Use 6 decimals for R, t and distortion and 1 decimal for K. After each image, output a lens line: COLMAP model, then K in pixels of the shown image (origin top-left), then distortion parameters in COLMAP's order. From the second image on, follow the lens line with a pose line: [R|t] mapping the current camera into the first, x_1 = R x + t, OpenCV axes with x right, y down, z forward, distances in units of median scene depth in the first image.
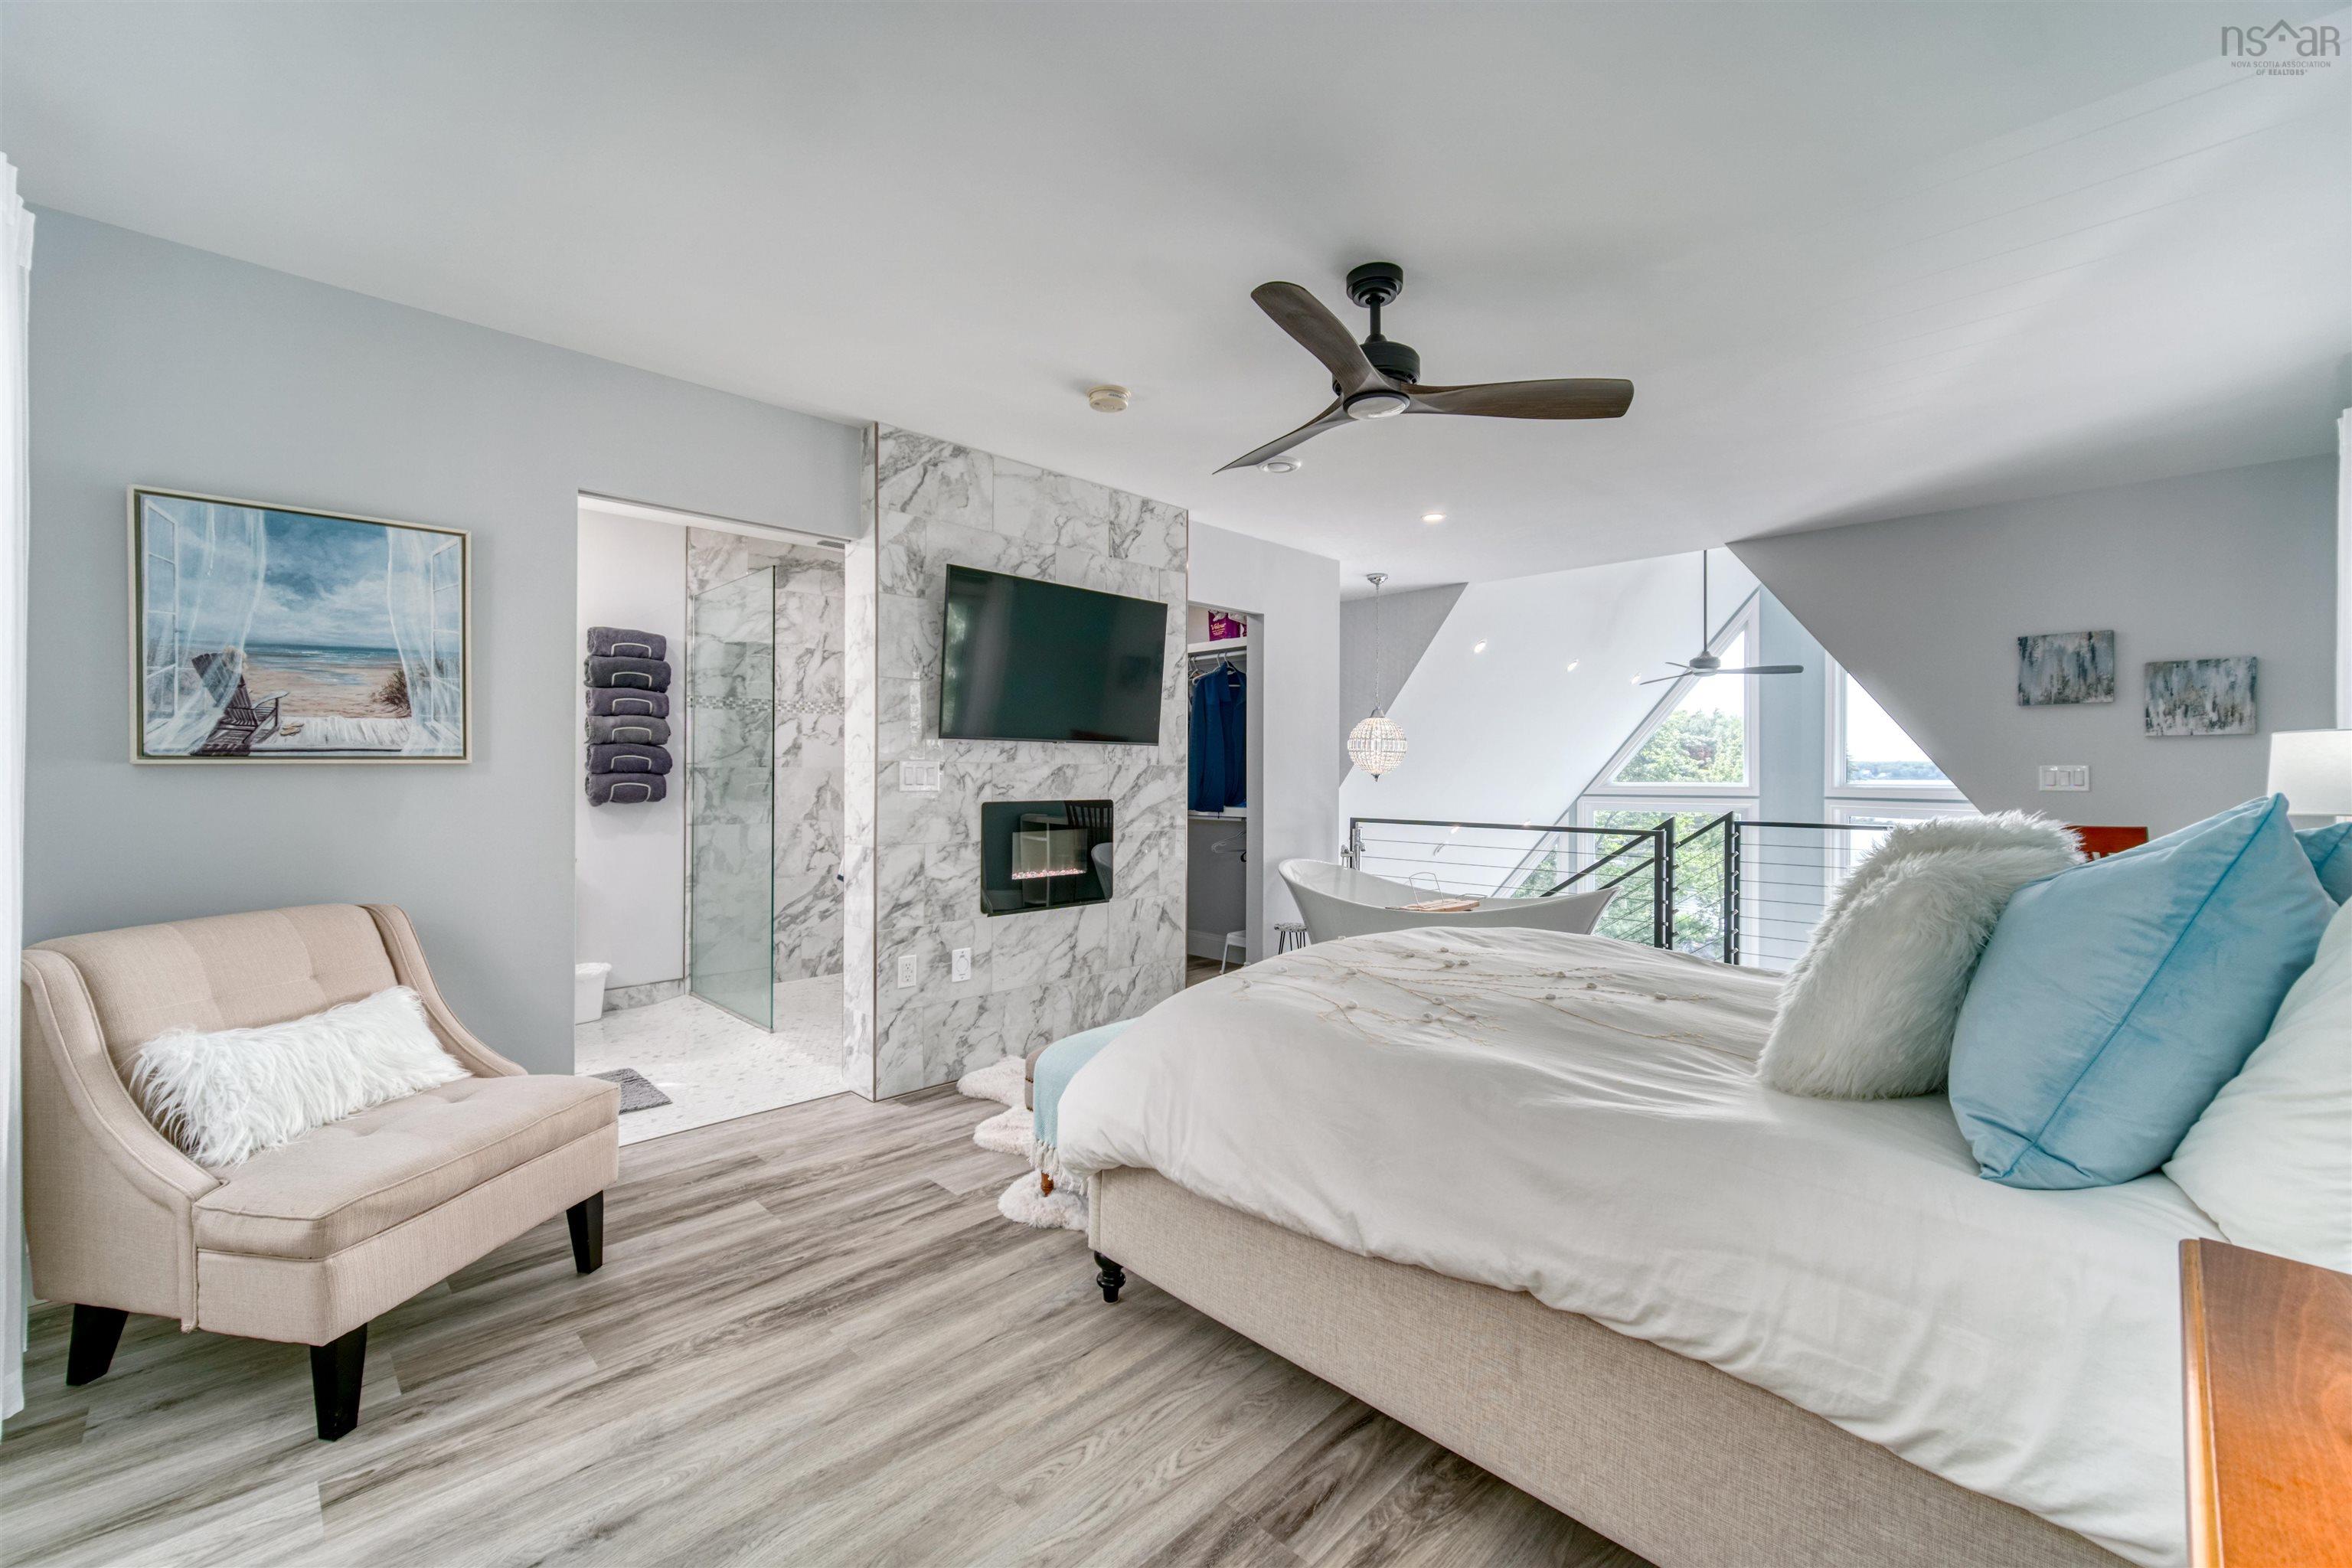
lens RADIAL K [[937.6, 0, 1170.3], [0, 937.6, 779.6], [0, 0, 1]] dist [-0.000877, -0.000021]
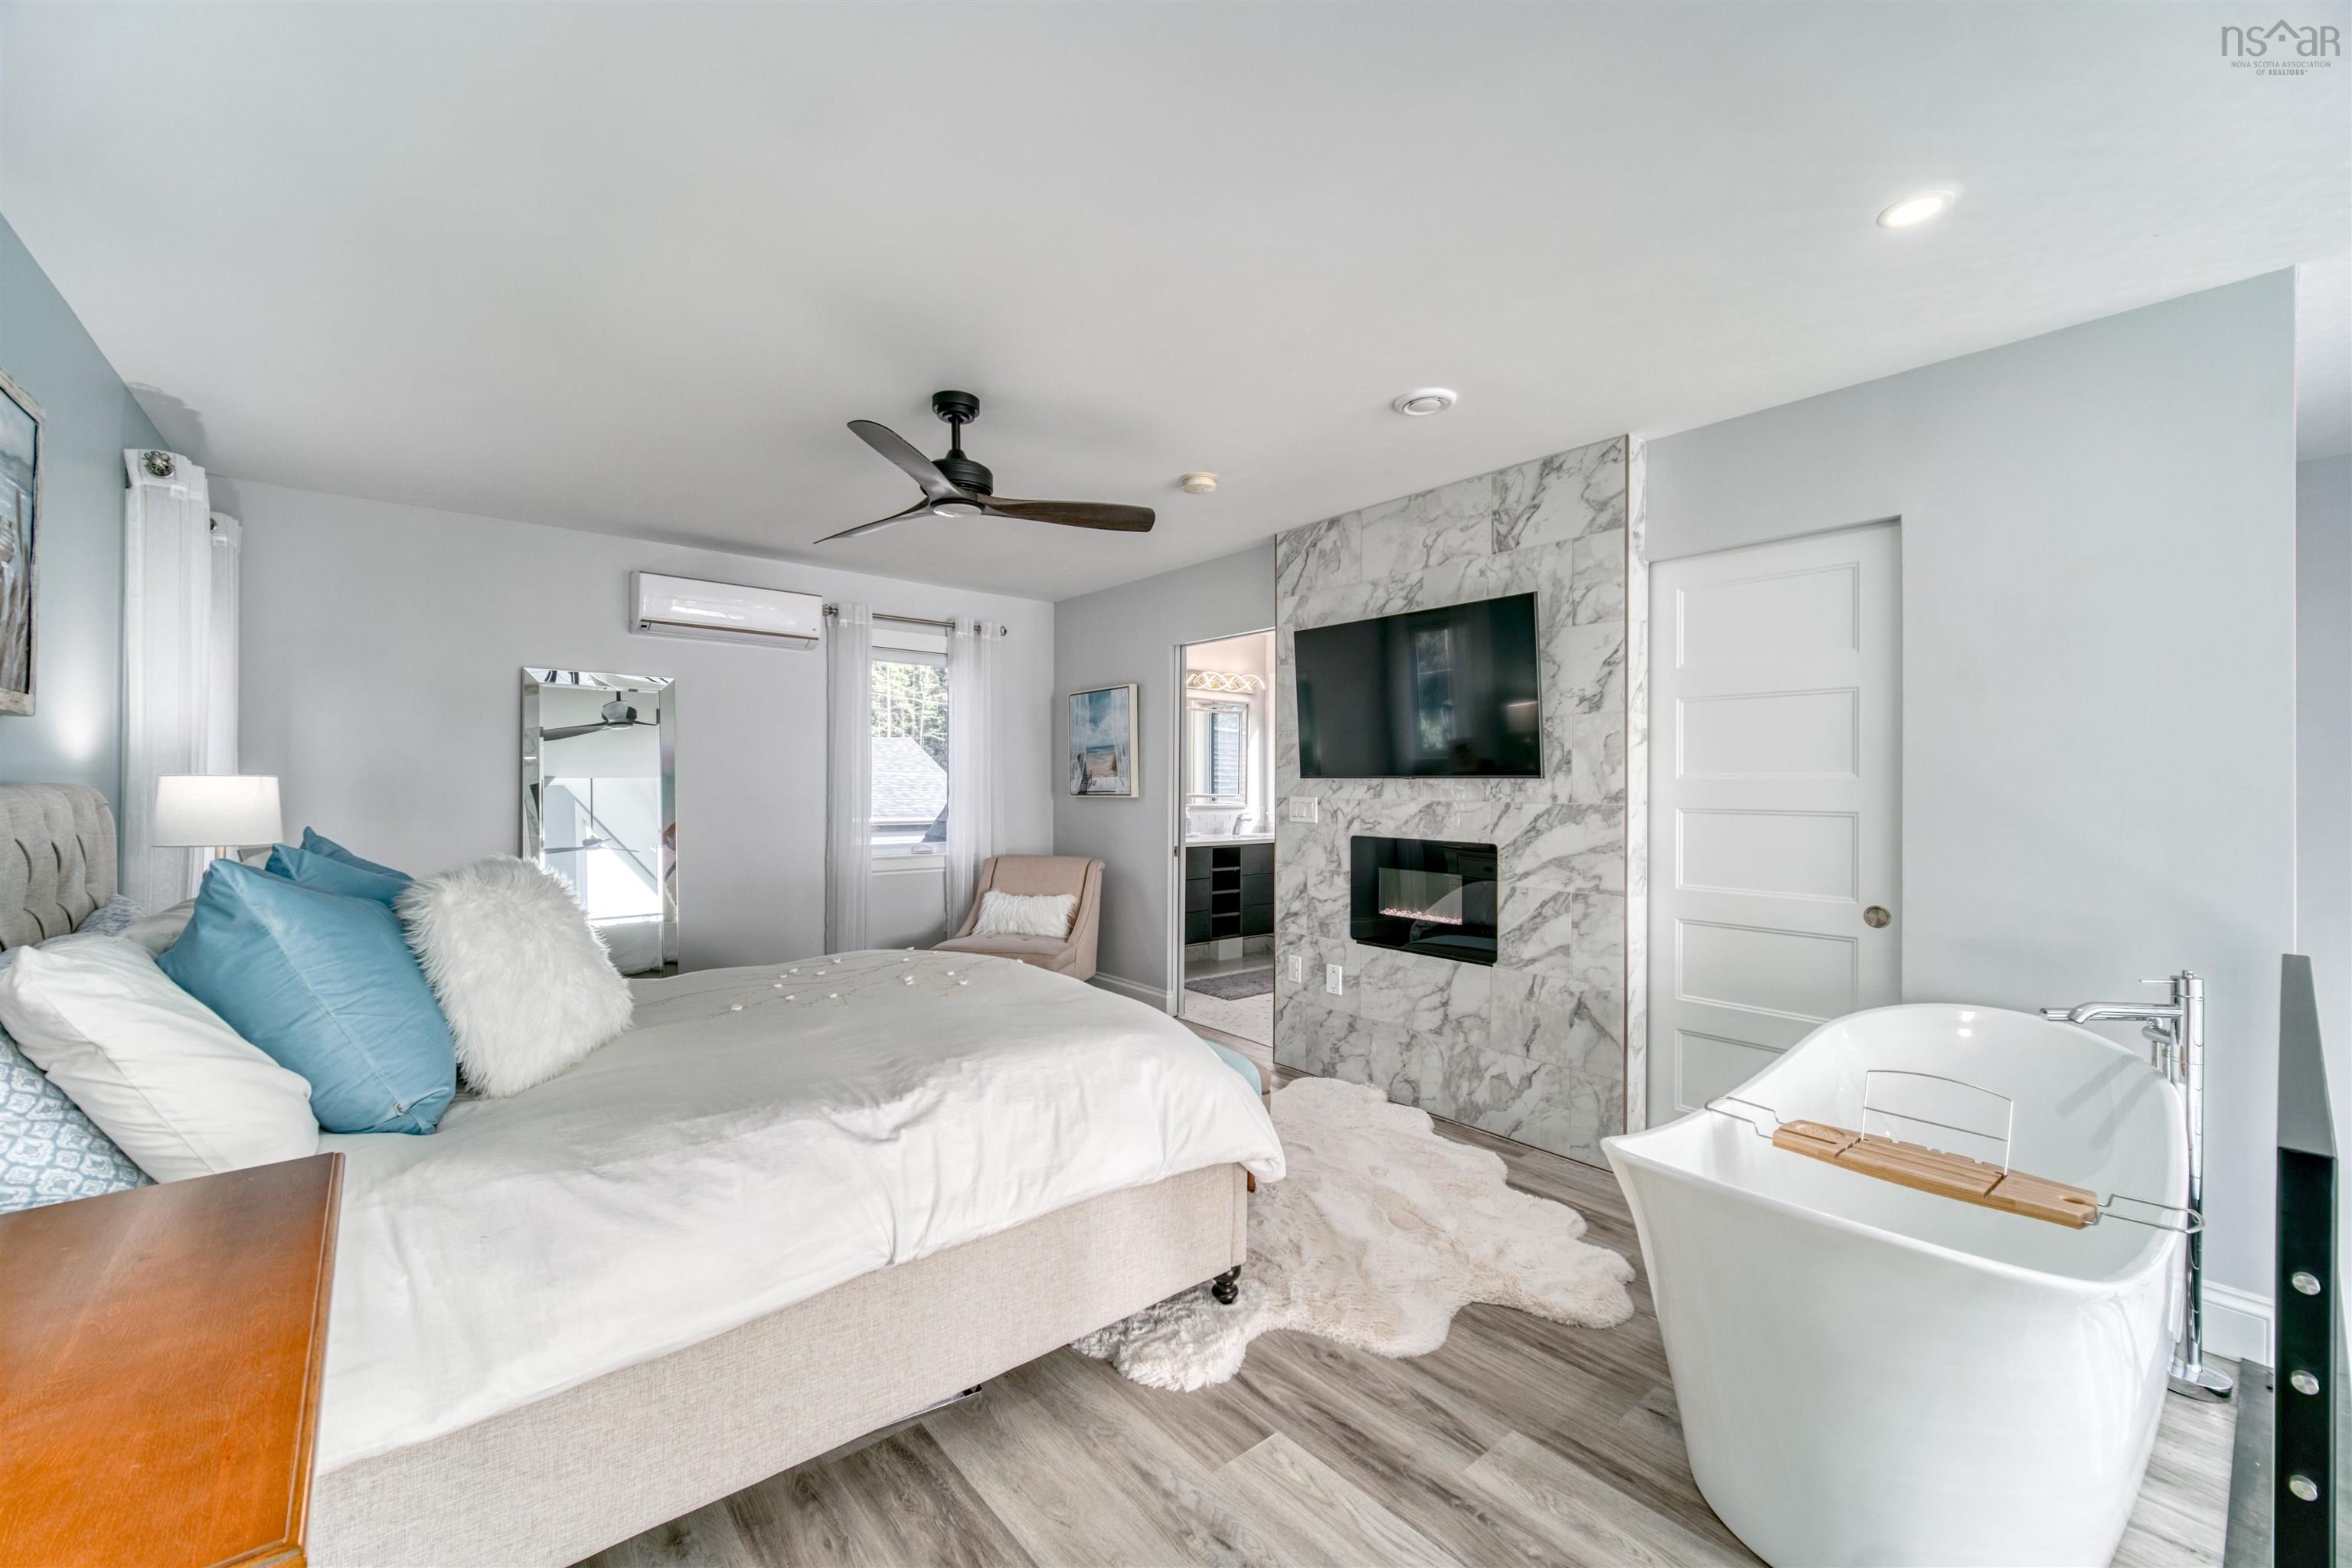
lens RADIAL K [[937.6, 0, 1170.3], [0, 937.6, 779.6], [0, 0, 1]] dist [-0.000877, -0.000021]
pose [[-0.093132, -0.004023, -0.995646, 0.882125], [-0.007851, 0.999964, -0.003306, -0.034641], [0.995623, 0.007508, -0.093160, 0.879032]]
